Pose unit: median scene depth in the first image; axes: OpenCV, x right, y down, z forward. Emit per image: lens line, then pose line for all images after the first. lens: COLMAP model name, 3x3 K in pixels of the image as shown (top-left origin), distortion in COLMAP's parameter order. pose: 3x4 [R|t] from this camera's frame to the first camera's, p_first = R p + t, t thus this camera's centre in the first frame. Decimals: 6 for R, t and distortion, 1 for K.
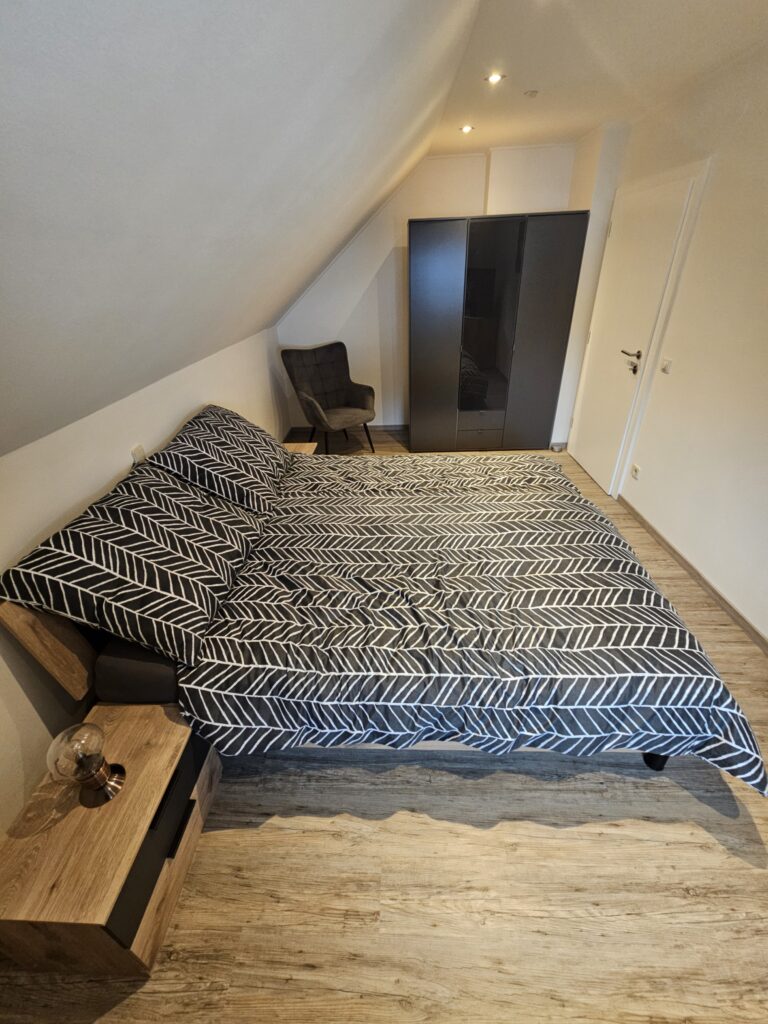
lens RADIAL K [[412.9, 0, 384.0], [0, 412.9, 512.0], [0, 0, 1]] dist [-0.003017, -0.000814]
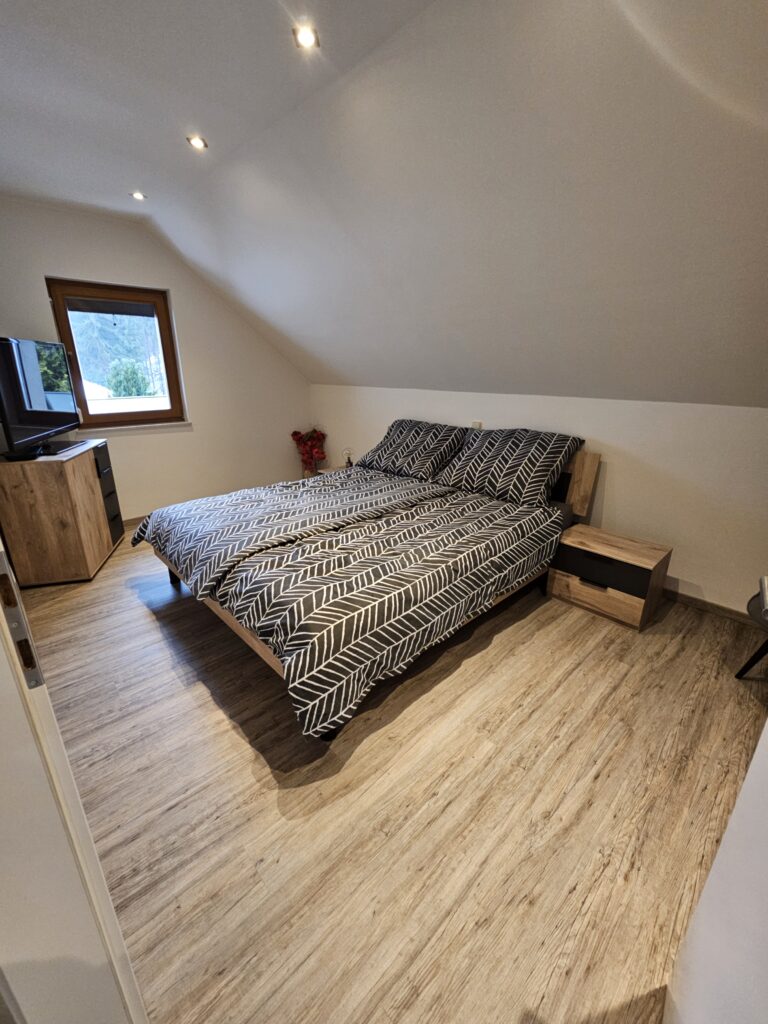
lens RADIAL K [[412.9, 0, 384.0], [0, 412.9, 512.0], [0, 0, 1]] dist [-0.003017, -0.000814]
pose [[-0.715453, 0.282194, -0.639135, 0.984980], [-0.529511, 0.377782, 0.759539, 0.199382], [0.455791, 0.881843, -0.120860, 0.146566]]
